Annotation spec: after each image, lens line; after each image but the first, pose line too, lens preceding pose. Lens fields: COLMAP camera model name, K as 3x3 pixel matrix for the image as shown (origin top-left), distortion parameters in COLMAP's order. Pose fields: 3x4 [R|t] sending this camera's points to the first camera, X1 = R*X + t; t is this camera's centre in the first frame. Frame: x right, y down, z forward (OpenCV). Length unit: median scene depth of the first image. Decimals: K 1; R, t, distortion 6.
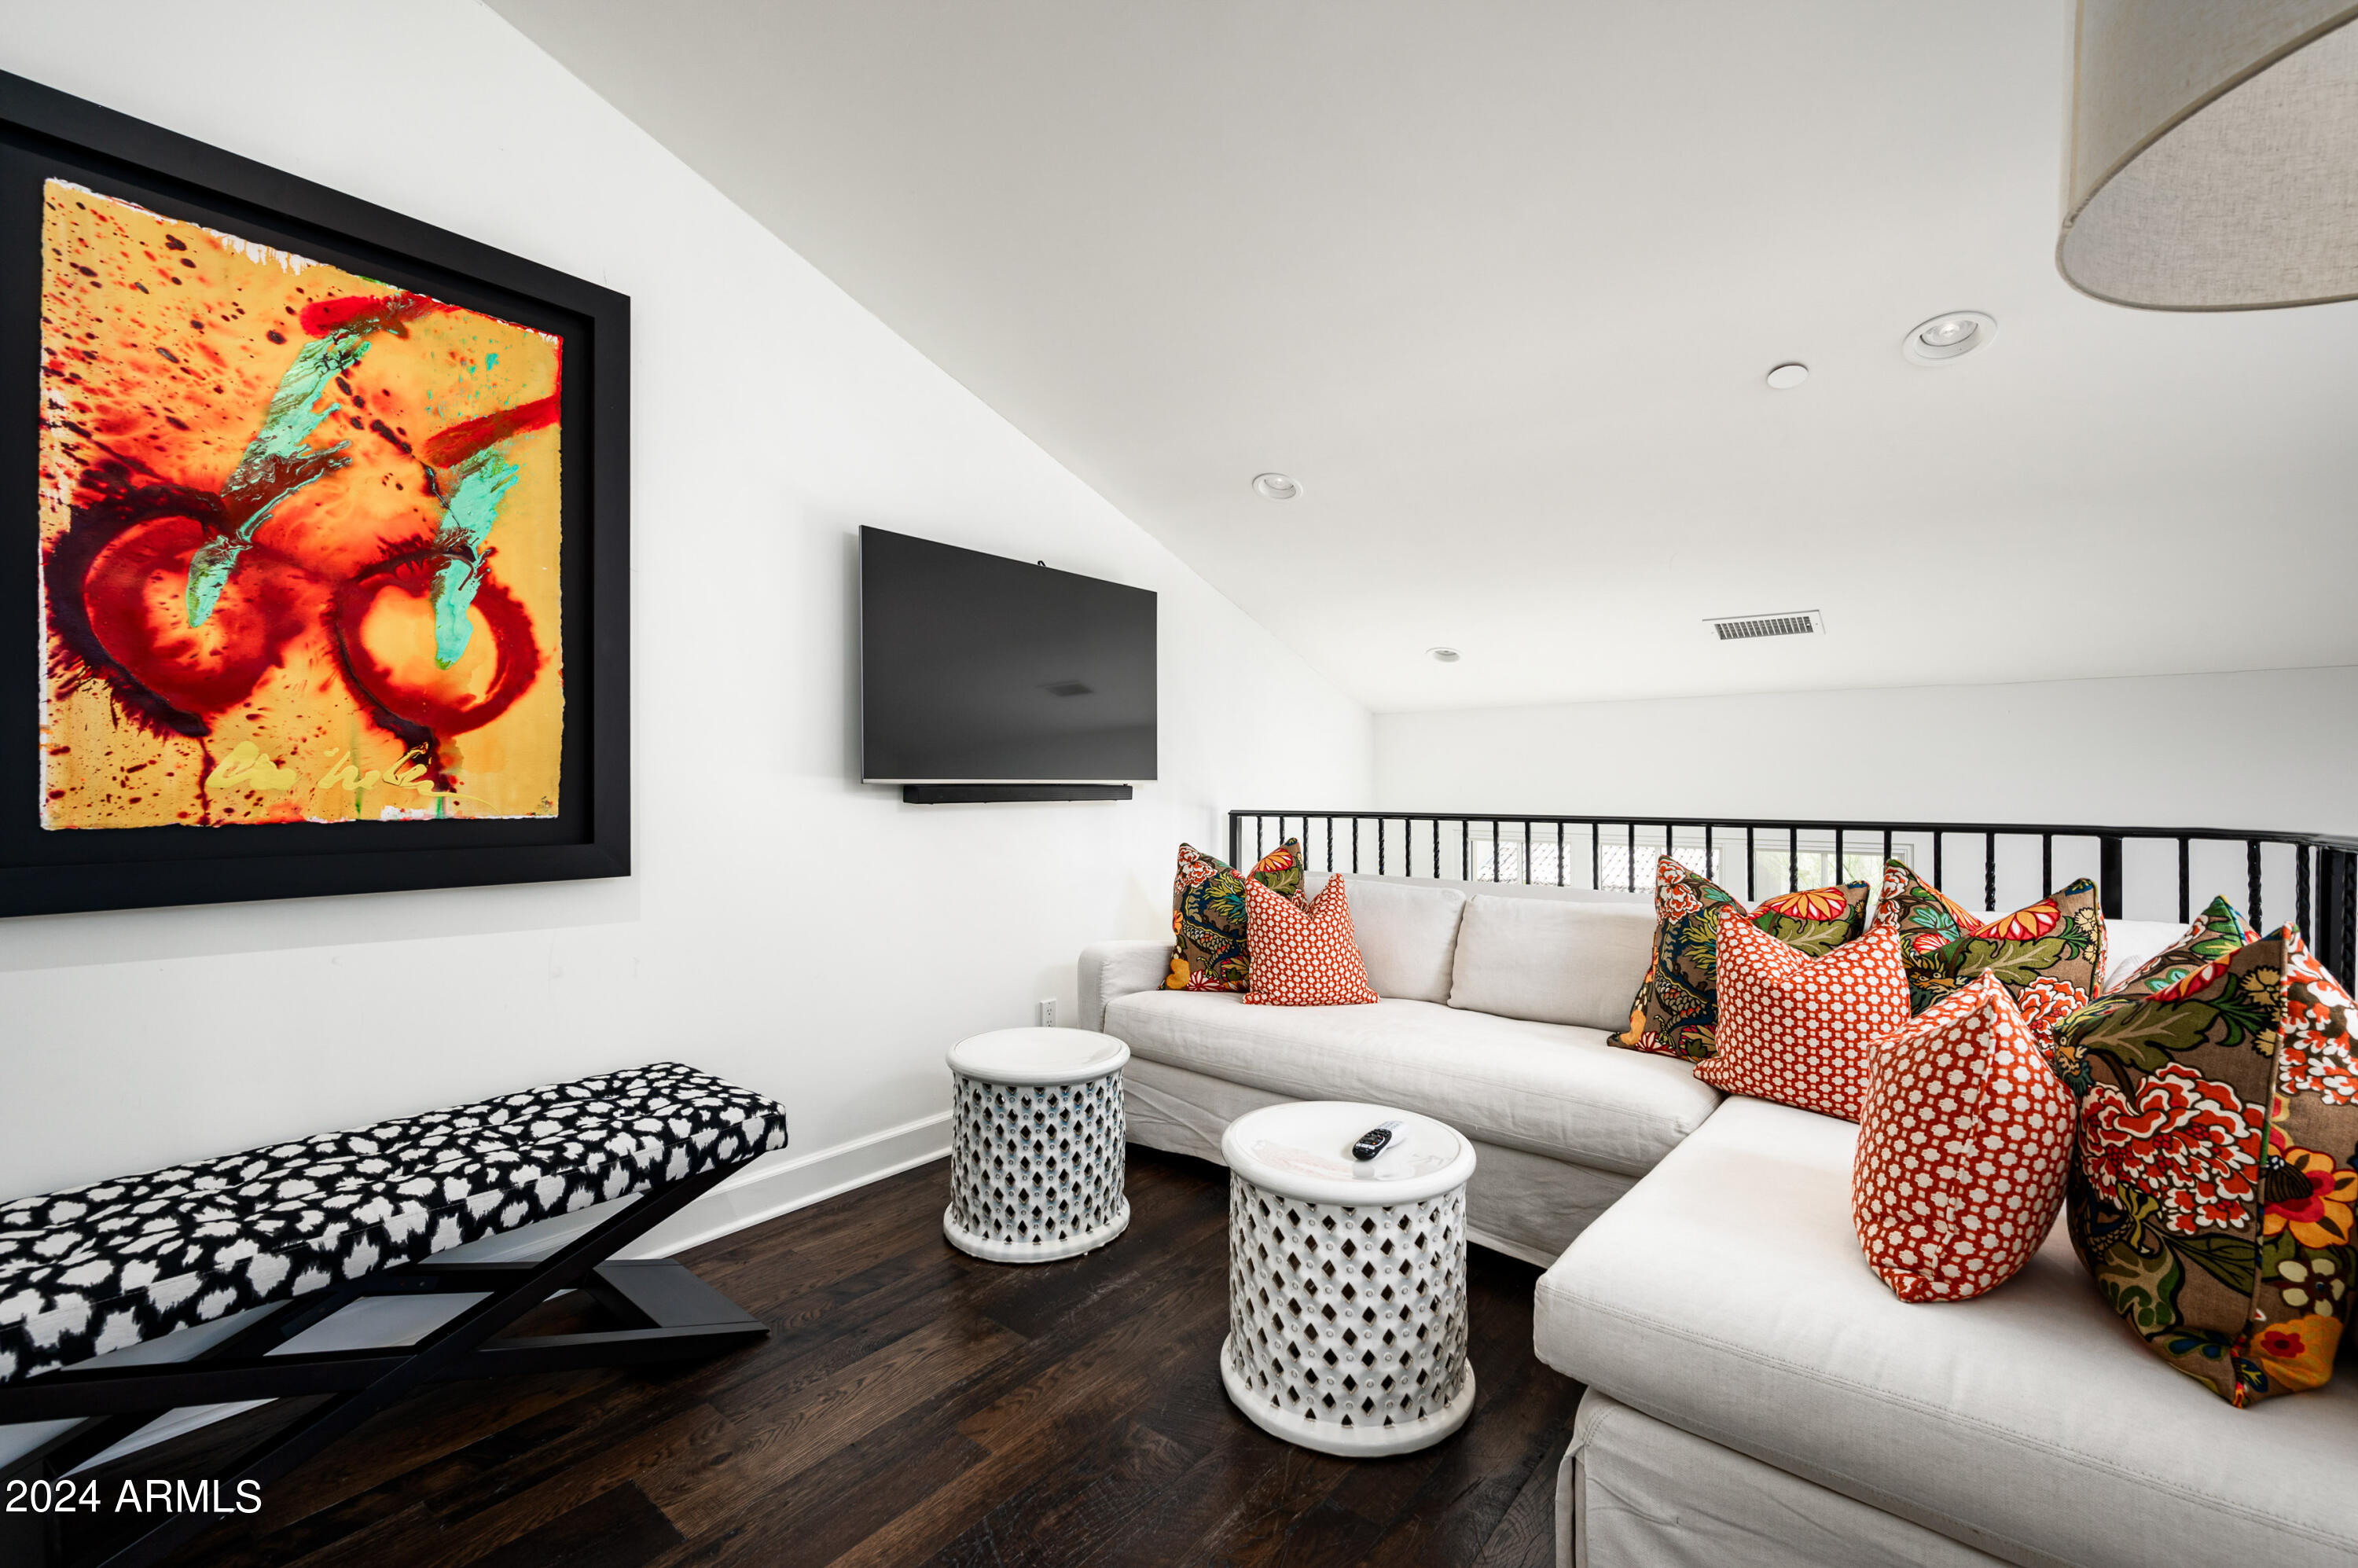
lens RADIAL K [[987.3, 0, 1193.4], [0, 987.3, 777.9], [0, 0, 1]] dist [-0.002065, -0.000849]
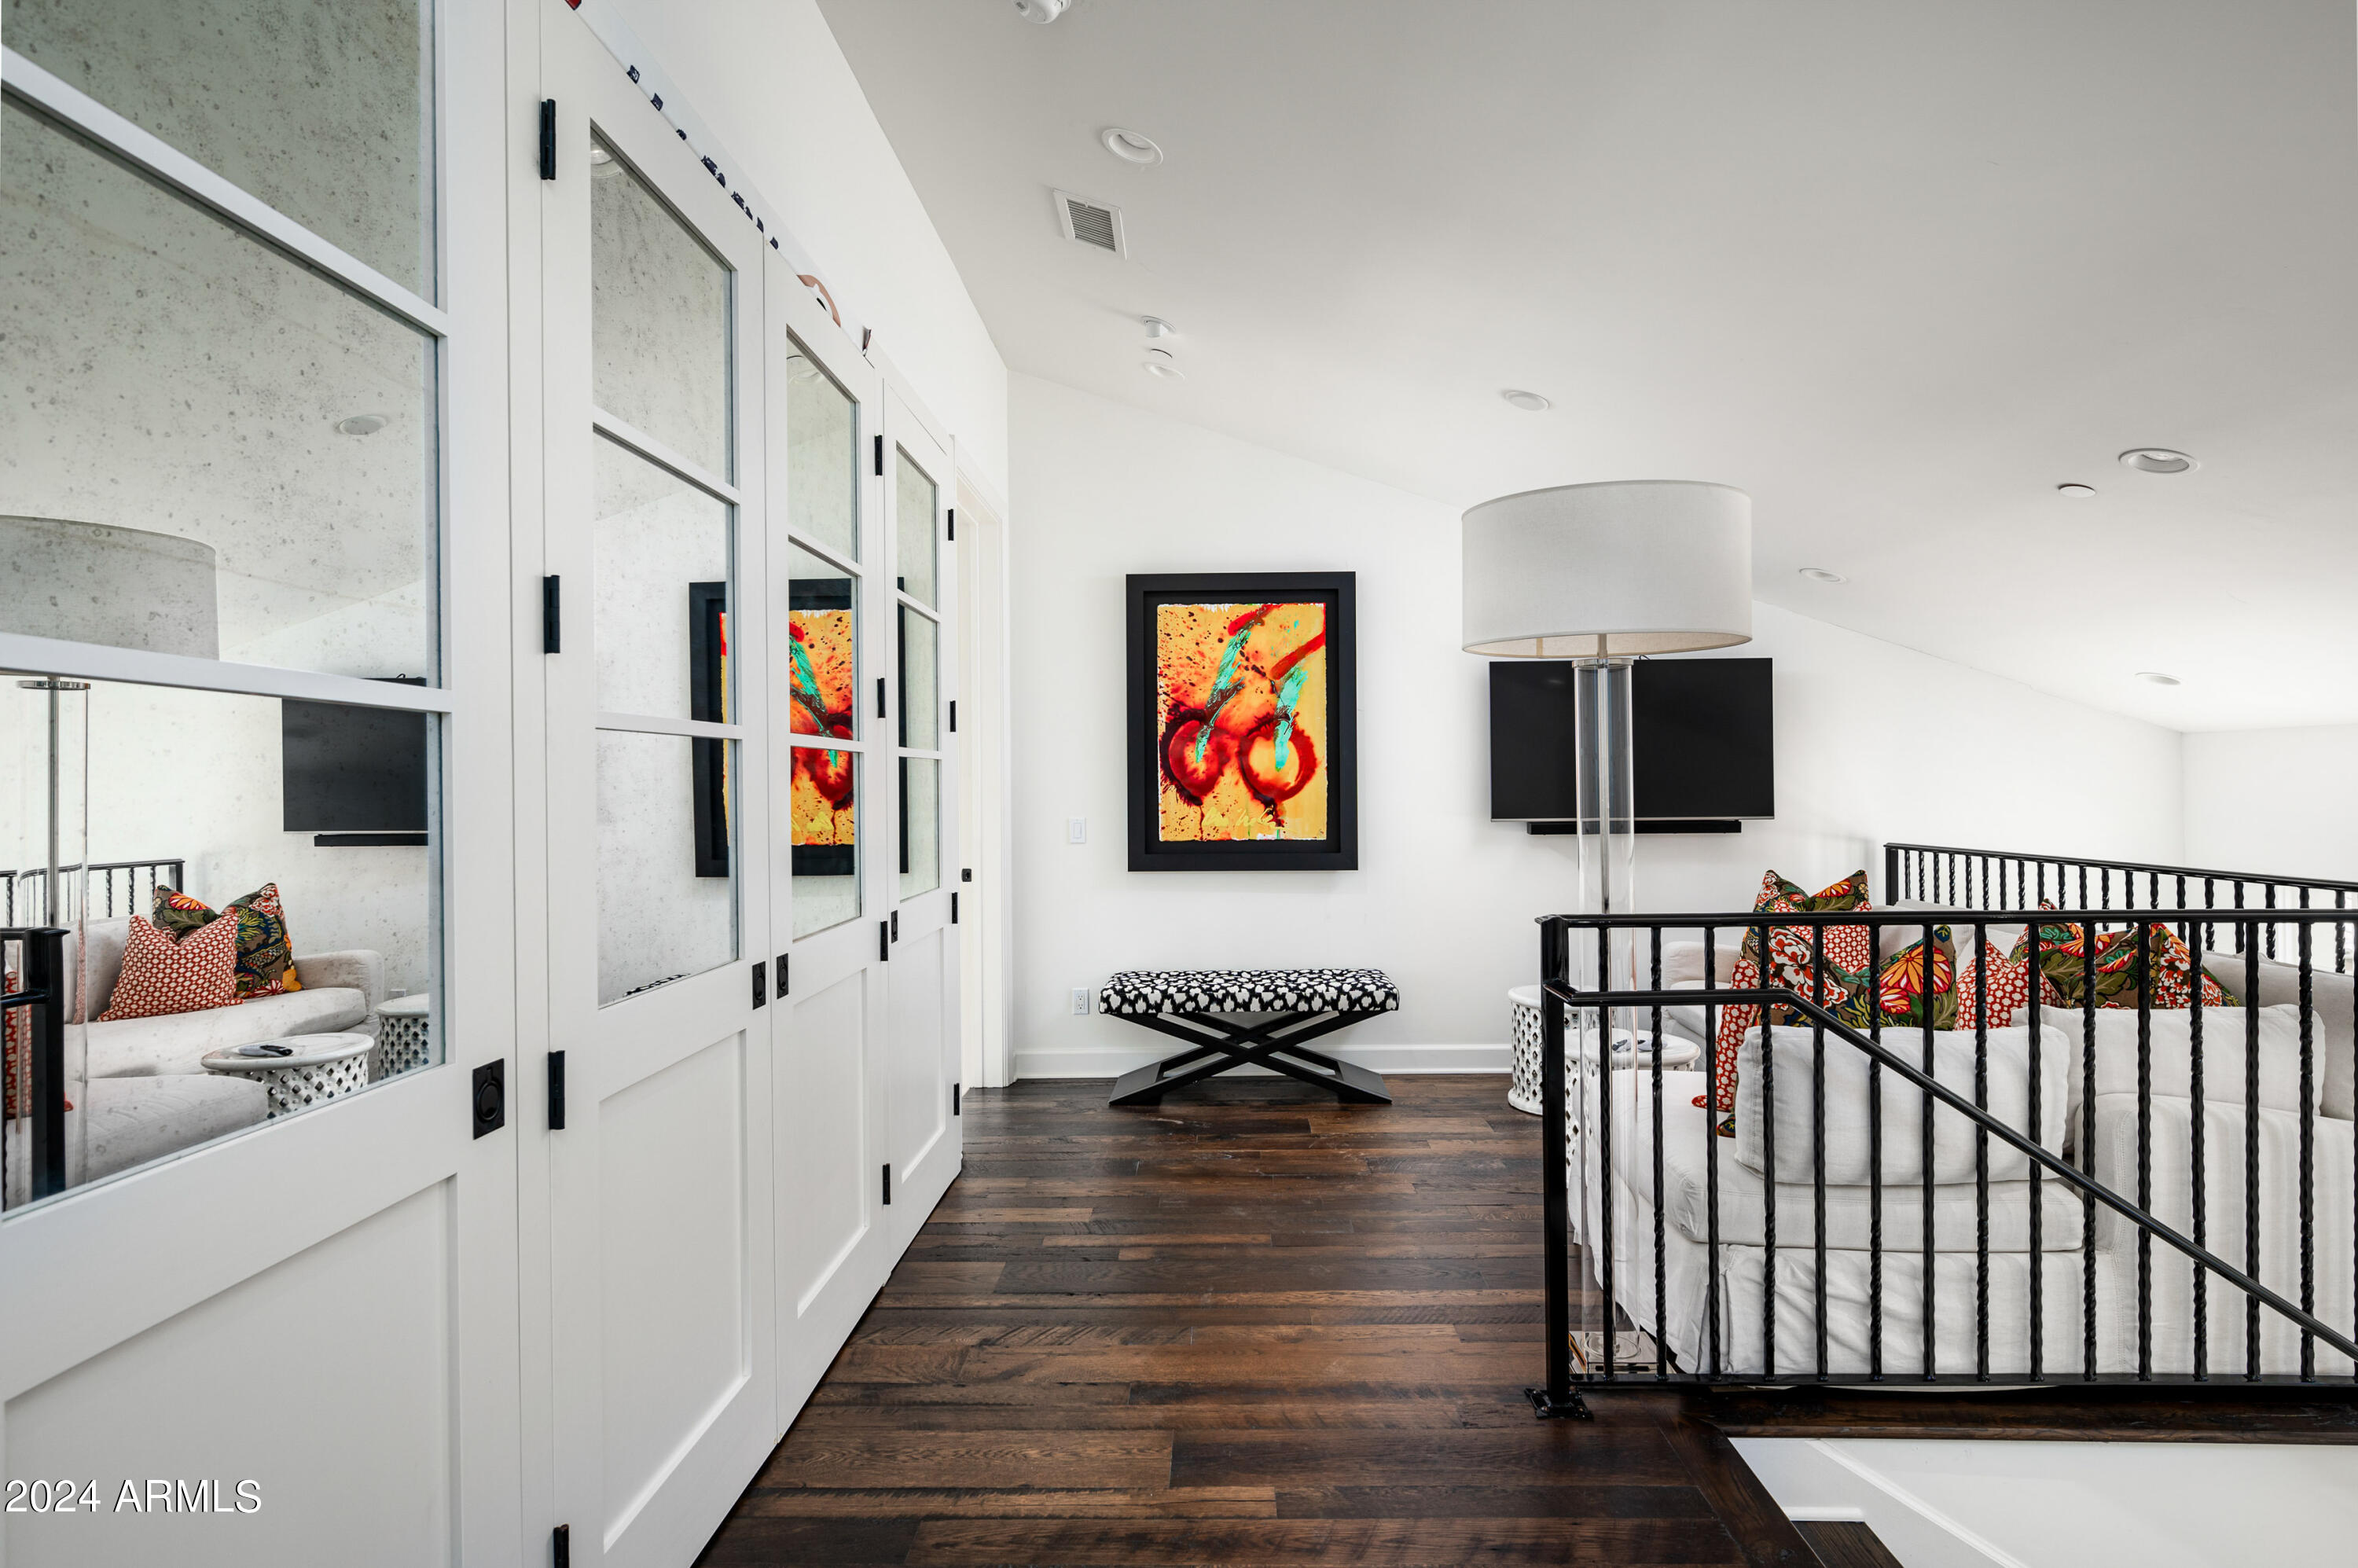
lens RADIAL K [[1168.9, 0, 1184.0], [0, 1168.9, 801.1], [0, 0, 1]] dist [-0.001295, -0.000298]
pose [[0.594455, -0.011973, -0.804040, 1.253848], [0.010938, 0.999917, -0.006804, -0.030199], [0.804055, -0.004750, 0.594536, -0.745435]]
